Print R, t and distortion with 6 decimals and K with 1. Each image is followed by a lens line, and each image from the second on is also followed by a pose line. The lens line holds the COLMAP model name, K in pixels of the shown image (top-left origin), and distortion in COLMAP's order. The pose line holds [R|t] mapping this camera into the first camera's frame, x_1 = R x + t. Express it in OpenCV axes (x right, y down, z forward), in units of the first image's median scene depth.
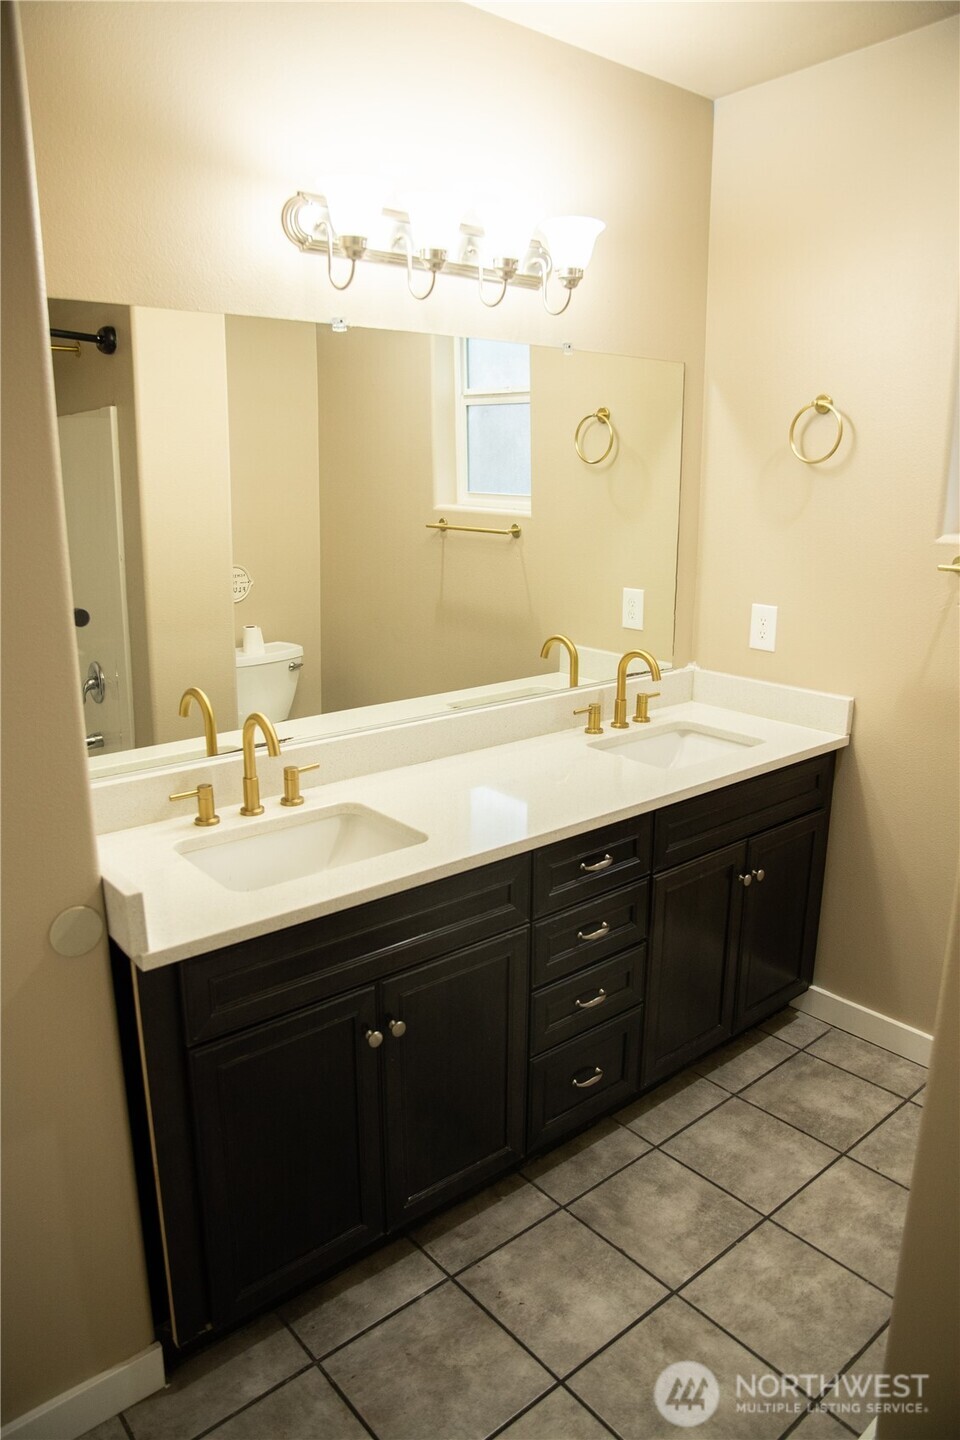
lens RADIAL K [[994.1, 0, 488.9], [0, 994.1, 724.1], [0, 0, 1]] dist [-0.104693, 0.074631]
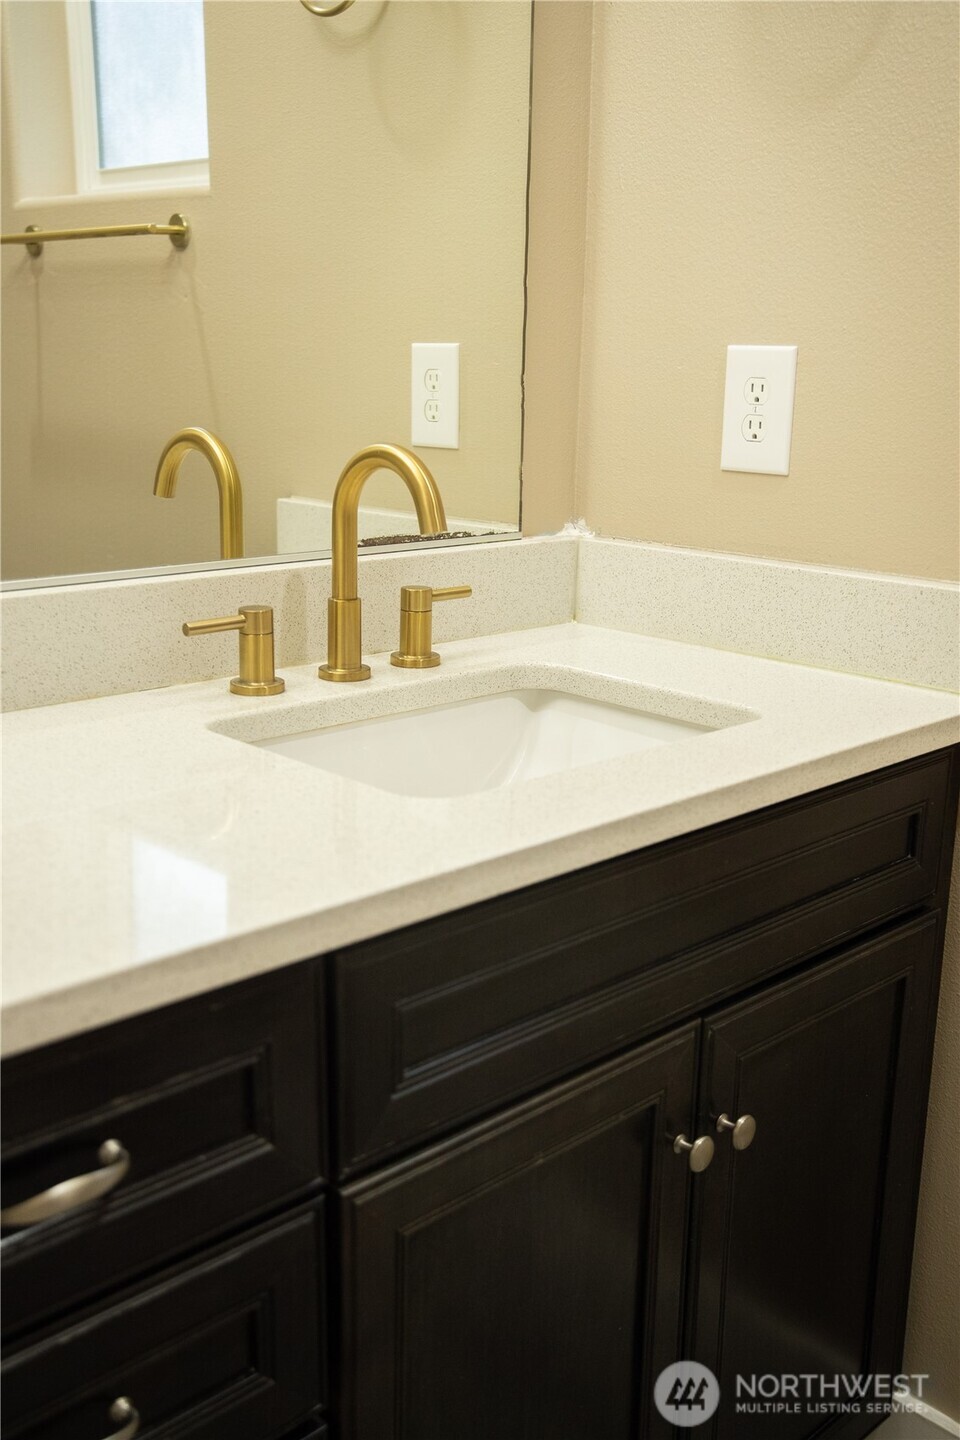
lens RADIAL K [[1463.5, 0, 474.3], [0, 1463.5, 714.6], [0, 0, 1]] dist [-0.007829, 0.000000]
pose [[0.998109, 0.000115, 0.061468, 0.145881], [0.000725, 0.999907, -0.013646, 0.022559], [-0.061464, 0.013665, 0.998016, 0.485230]]
